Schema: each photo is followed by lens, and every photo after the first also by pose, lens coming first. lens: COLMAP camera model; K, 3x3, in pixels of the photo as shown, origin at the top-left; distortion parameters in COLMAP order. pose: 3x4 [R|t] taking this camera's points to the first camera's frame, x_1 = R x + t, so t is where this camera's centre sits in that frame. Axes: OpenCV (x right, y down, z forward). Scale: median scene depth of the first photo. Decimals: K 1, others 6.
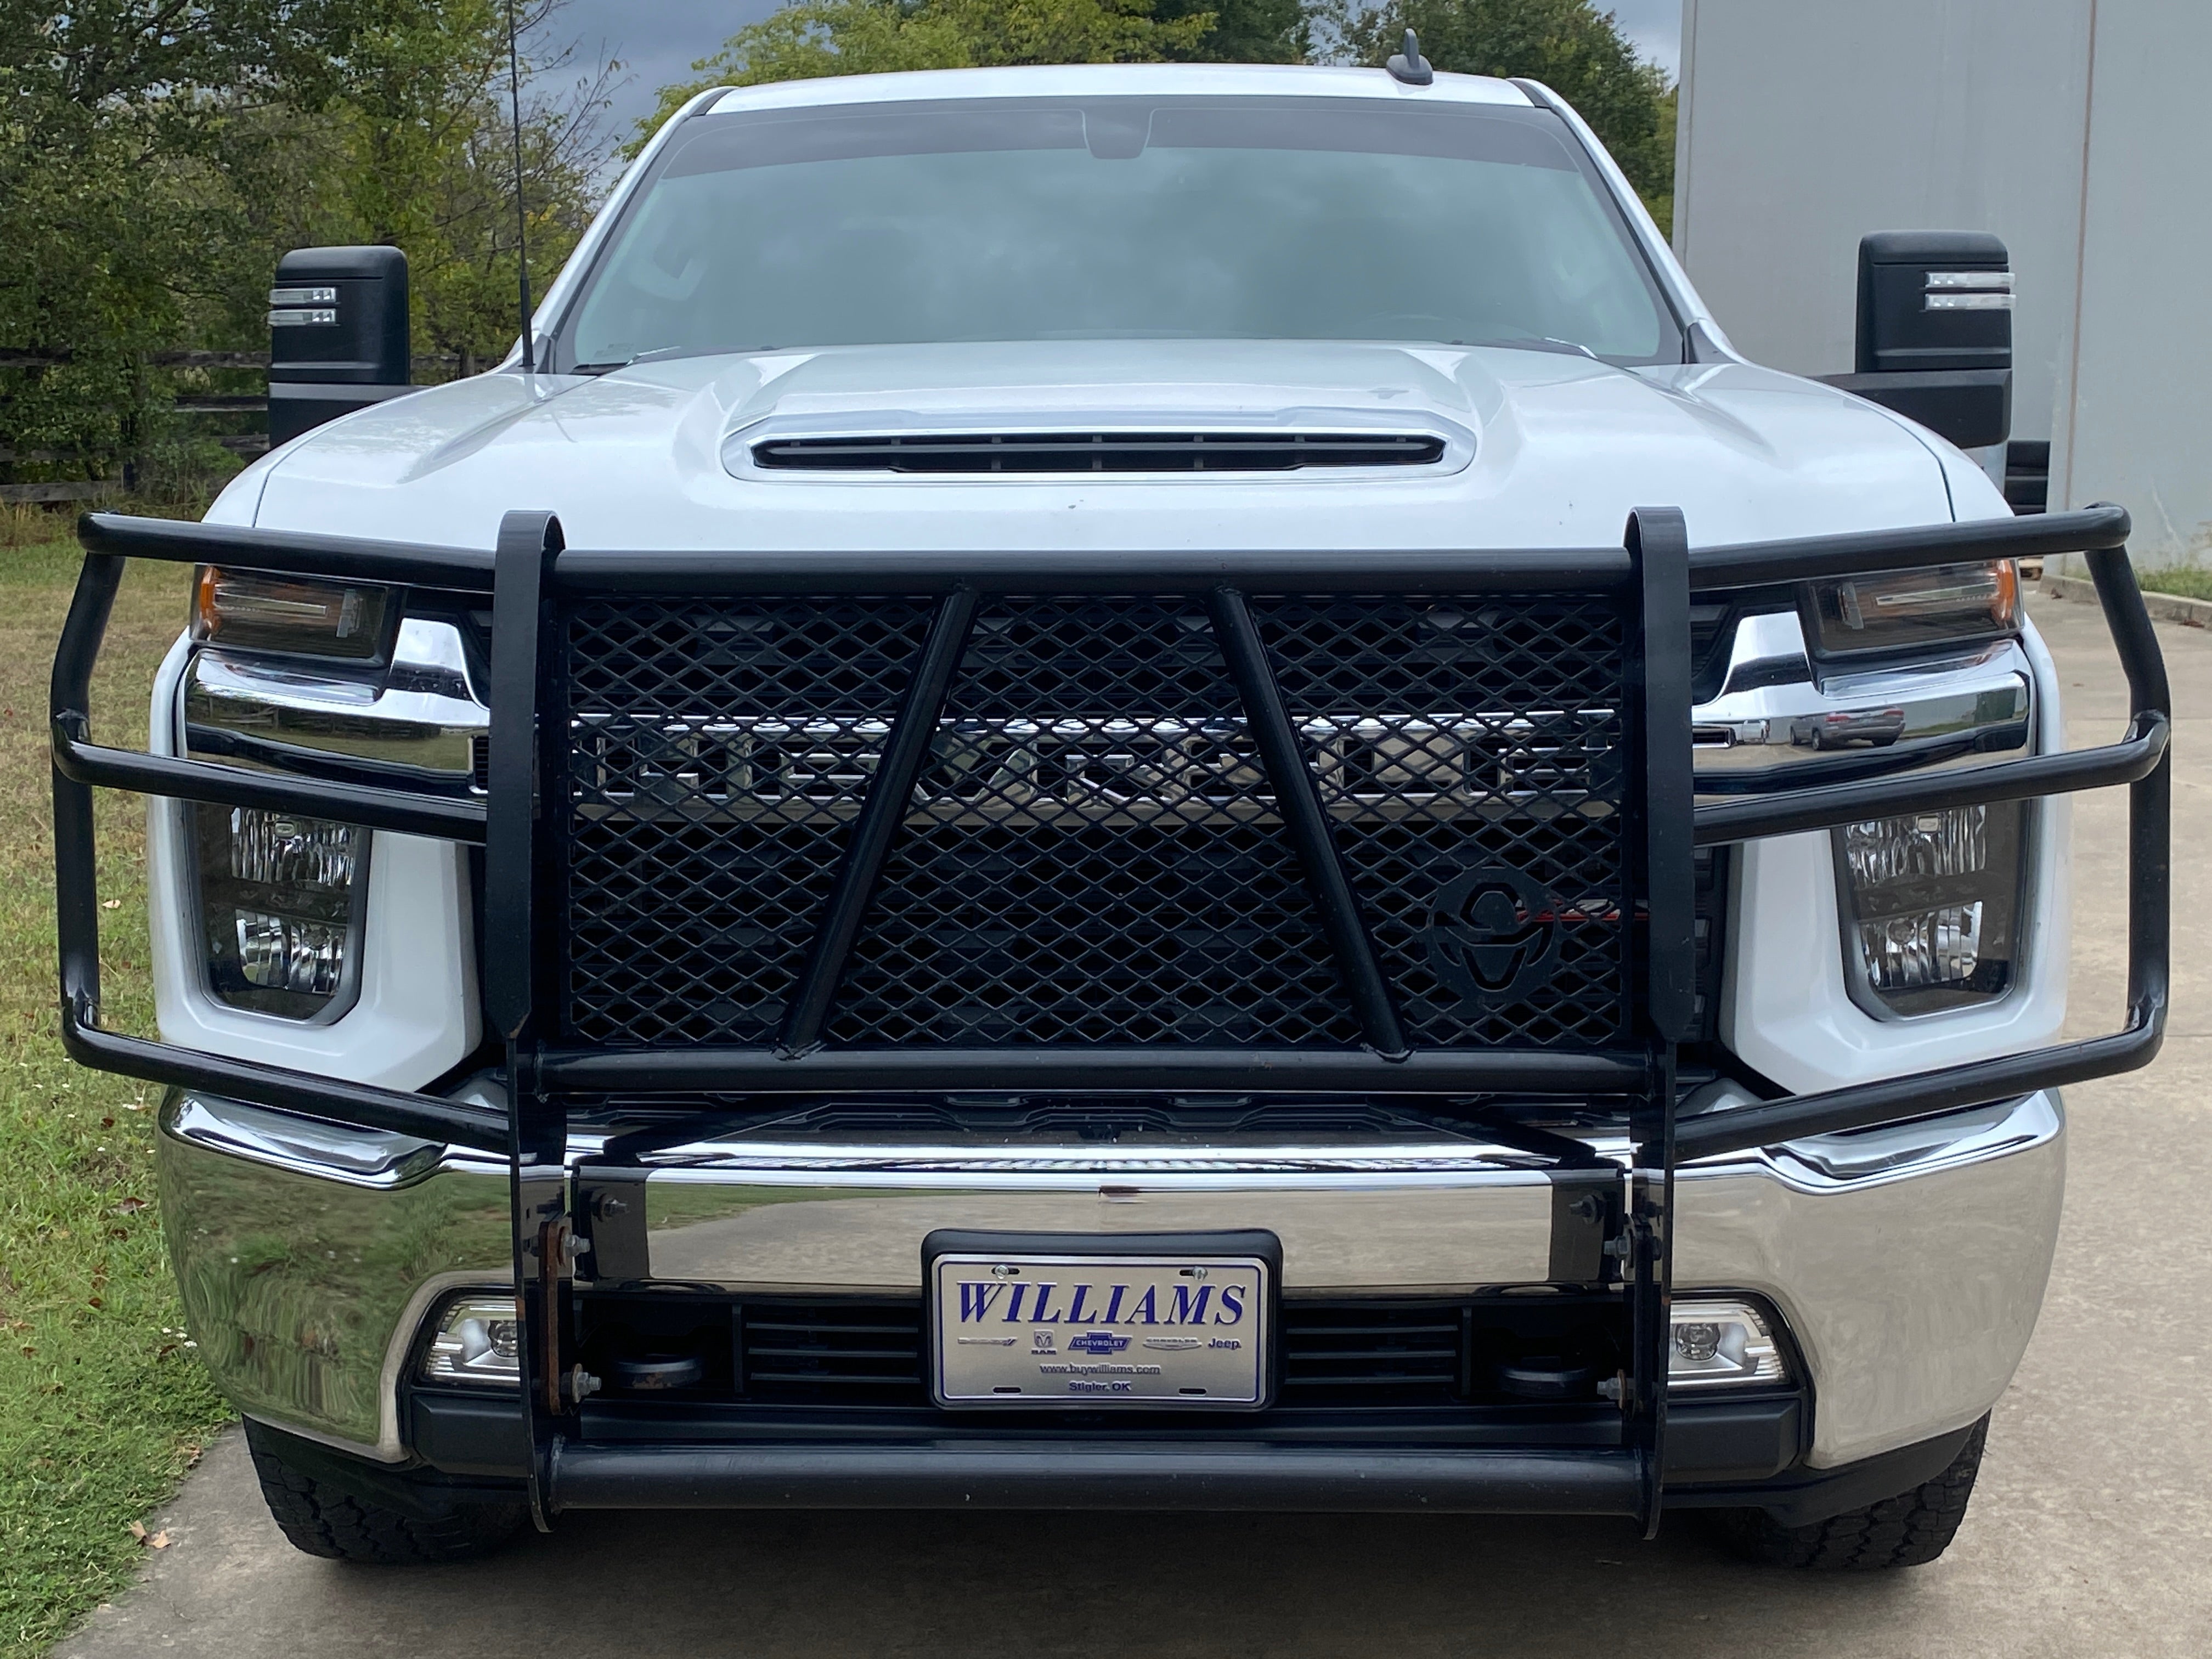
lens RADIAL K [[2943.8, 0, 1044.3], [0, 2943.8, 771.6], [0, 0, 1]] dist [0.040040, -0.020890]
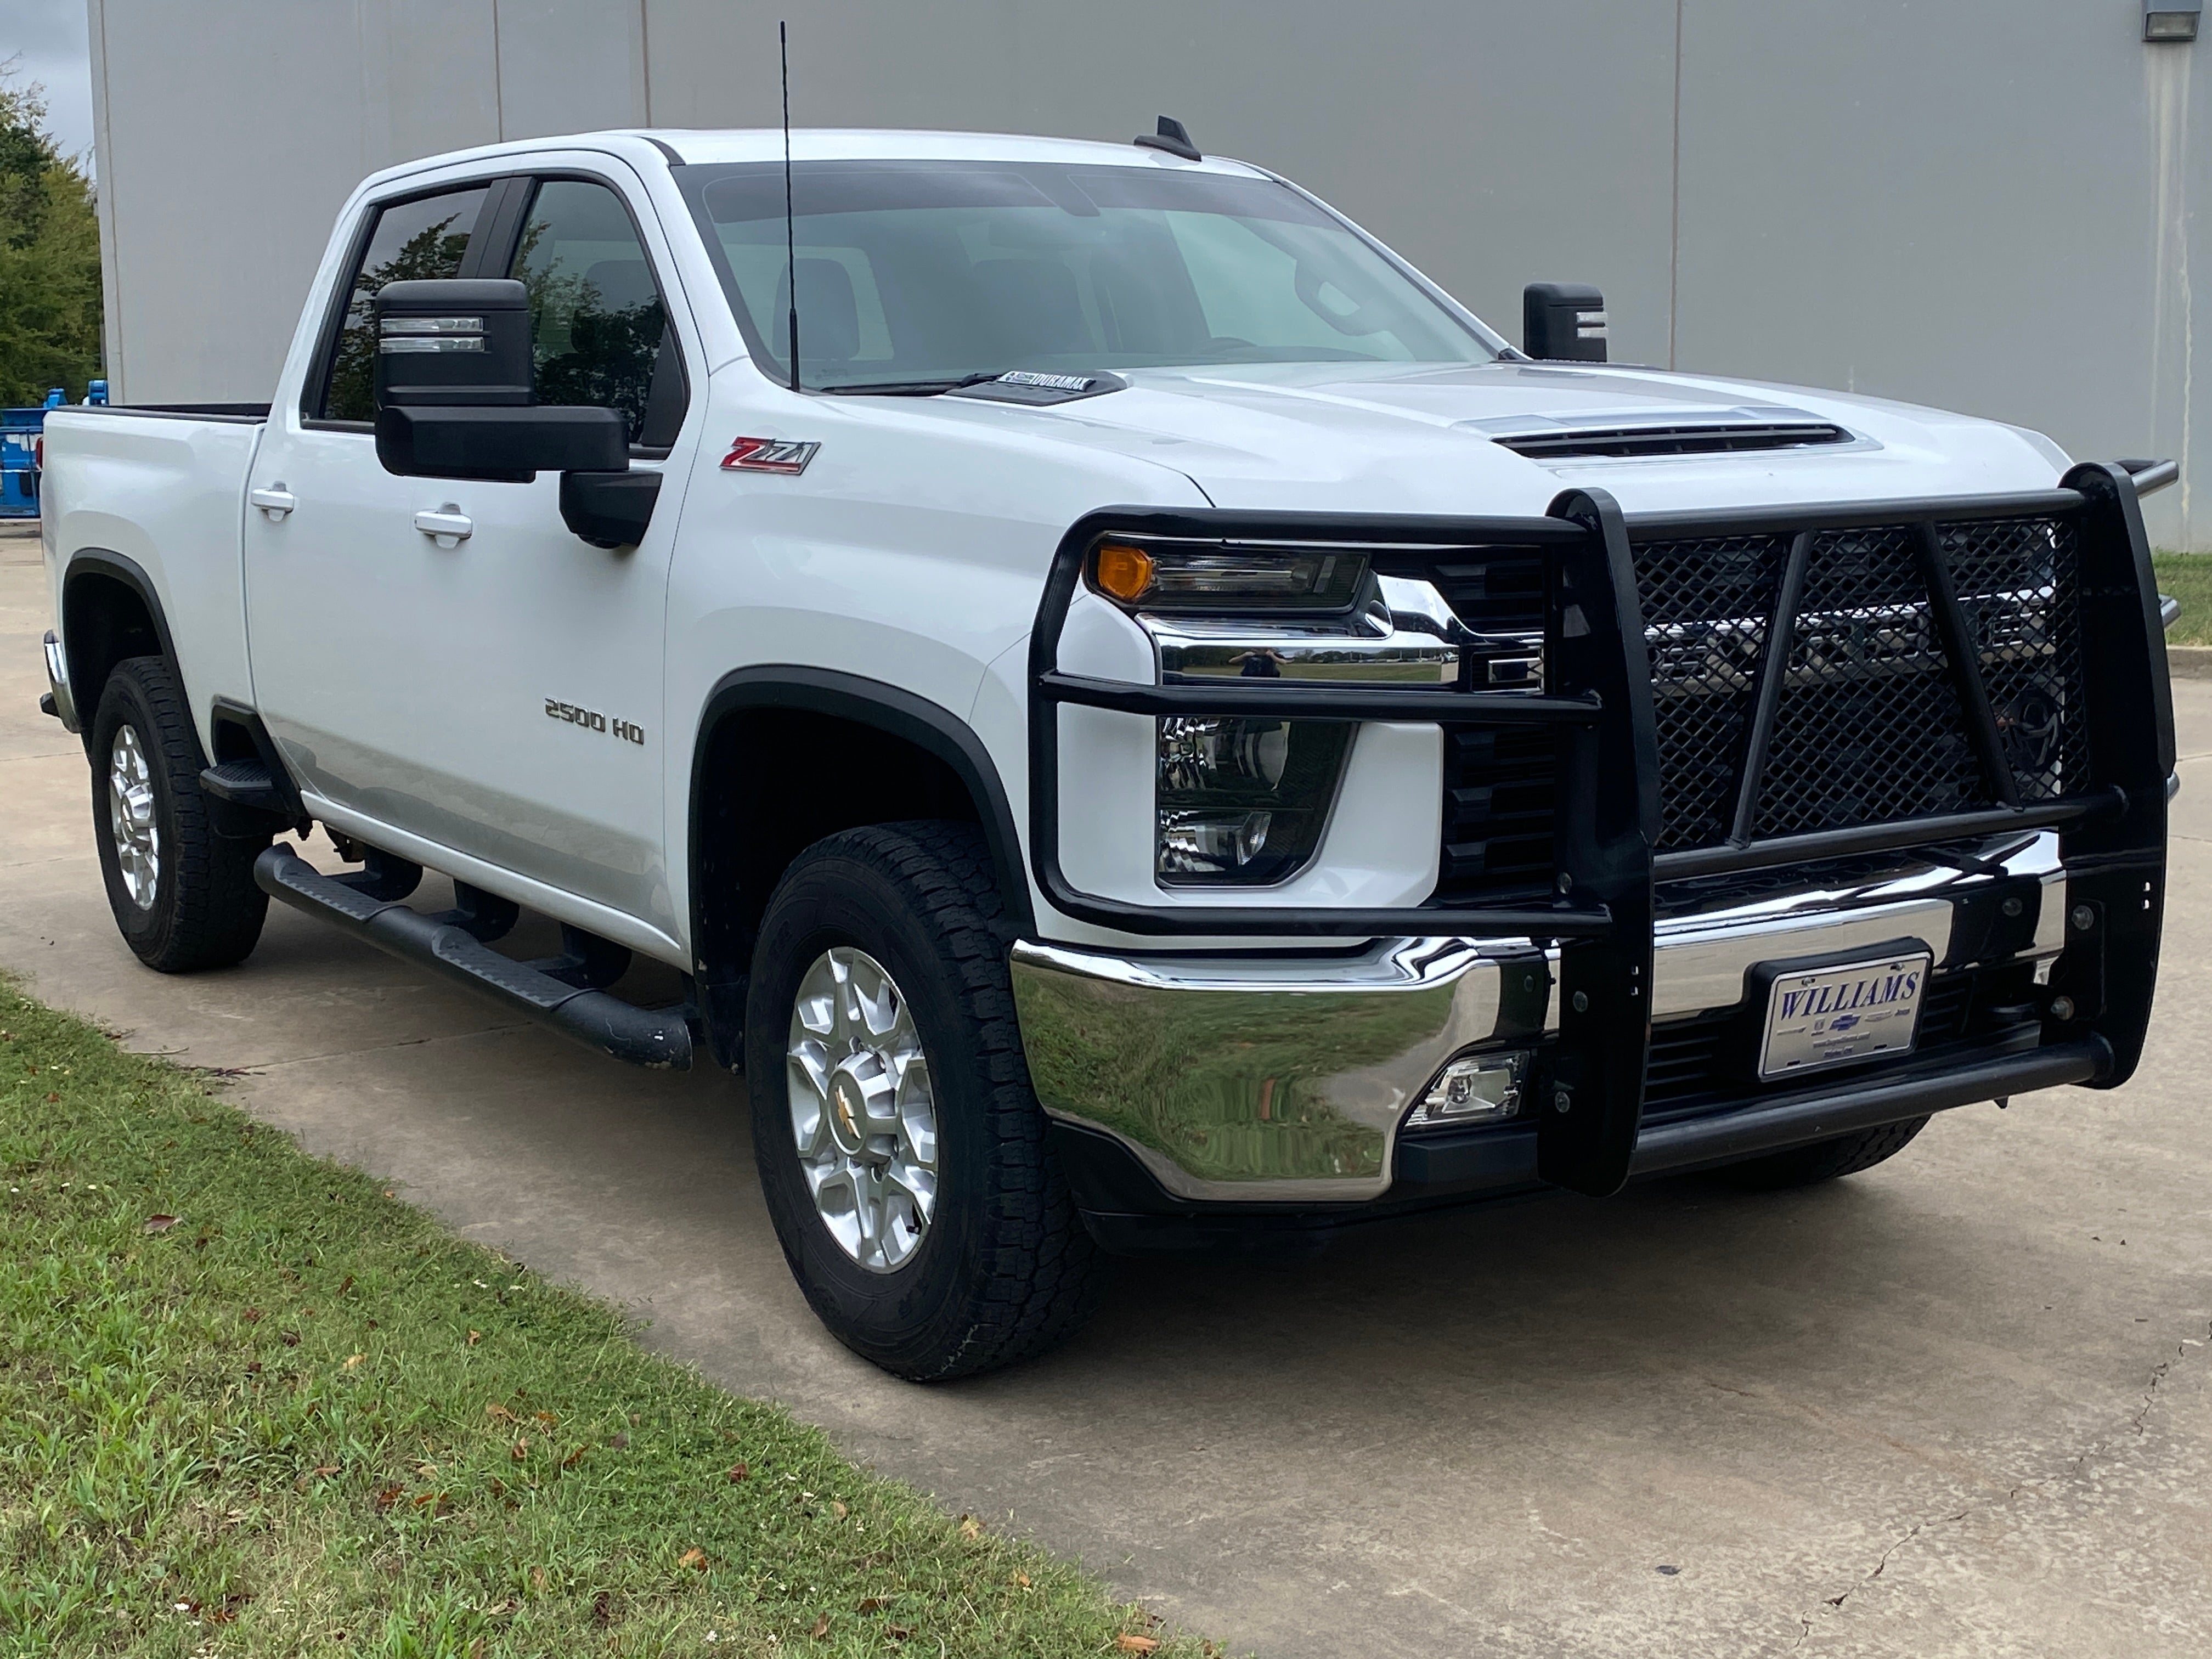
lens RADIAL K [[2970.8, 0, 1065.6], [0, 2970.8, 834.1], [0, 0, 1]] dist [0.143228, -0.371333]
pose [[0.820636, -0.093773, 0.563705, -1.152286], [0.086038, 0.995475, 0.040345, -0.000186], [-0.564937, 0.015391, 0.824990, -0.050629]]
